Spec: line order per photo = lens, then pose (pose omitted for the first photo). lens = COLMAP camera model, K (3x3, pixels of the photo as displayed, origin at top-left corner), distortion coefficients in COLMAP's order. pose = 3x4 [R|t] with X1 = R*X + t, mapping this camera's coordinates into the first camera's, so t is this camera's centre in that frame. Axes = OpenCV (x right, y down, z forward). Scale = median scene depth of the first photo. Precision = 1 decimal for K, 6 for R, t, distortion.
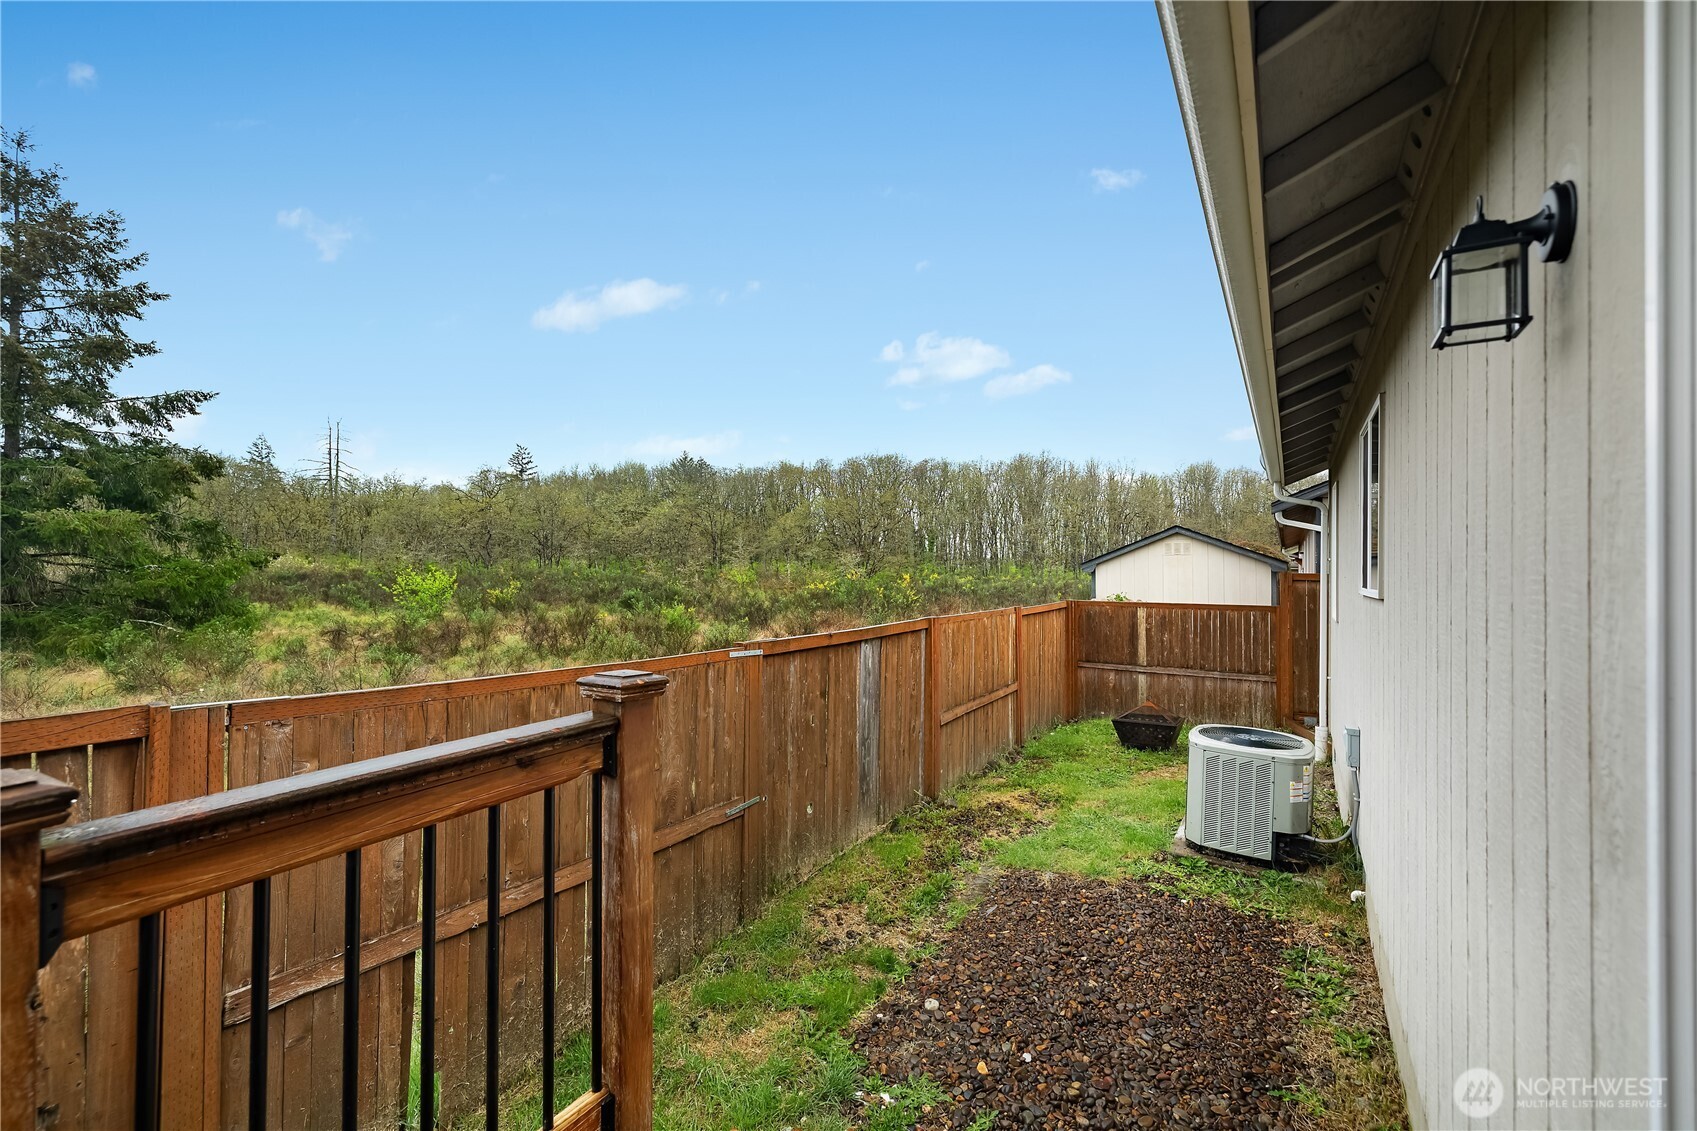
lens RADIAL K [[727.8, 0, 810.6], [0, 727.8, 562.4], [0, 0, 1]] dist [0.001270, -0.000918]
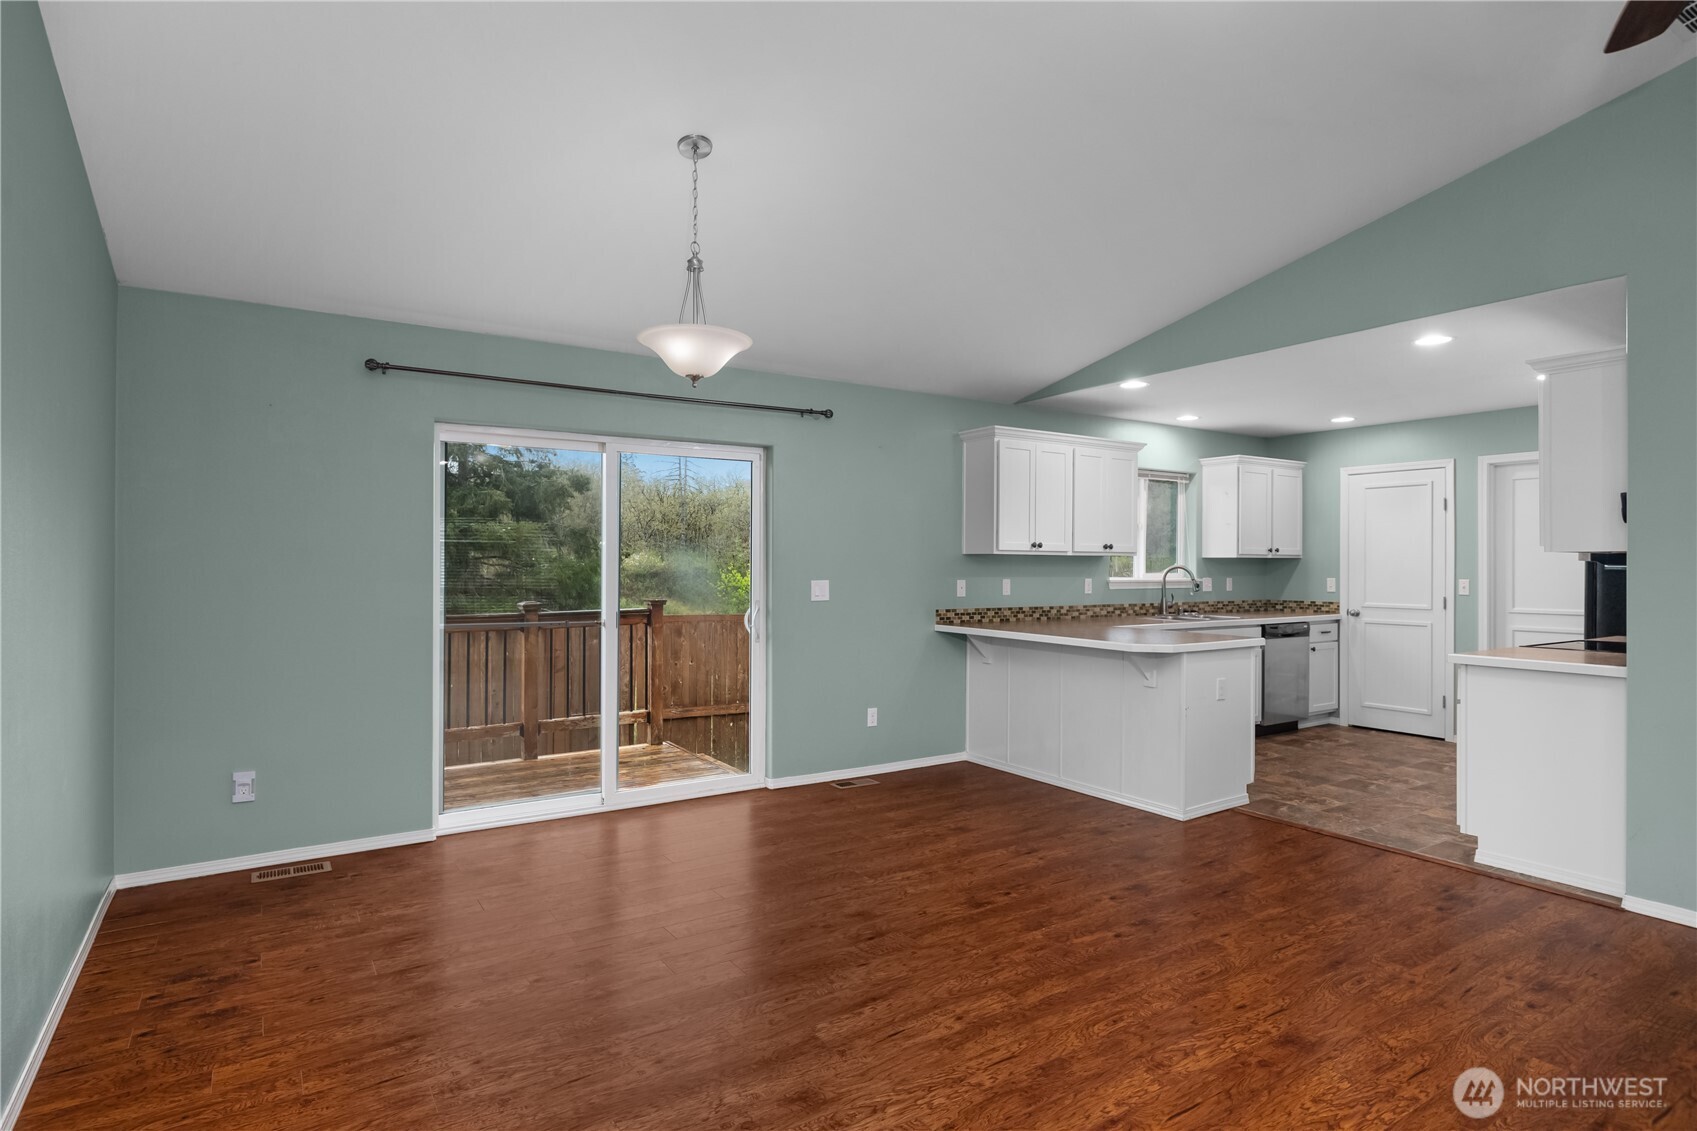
lens RADIAL K [[892.9, 0, 832.7], [0, 892.9, 567.5], [0, 0, 1]] dist [0.002968, 0.000649]
pose [[0.912023, -0.004436, -0.410116, 0.177090], [0.009247, 0.999910, 0.009748, -0.002182], [0.410035, -0.012683, 0.911981, -0.199312]]
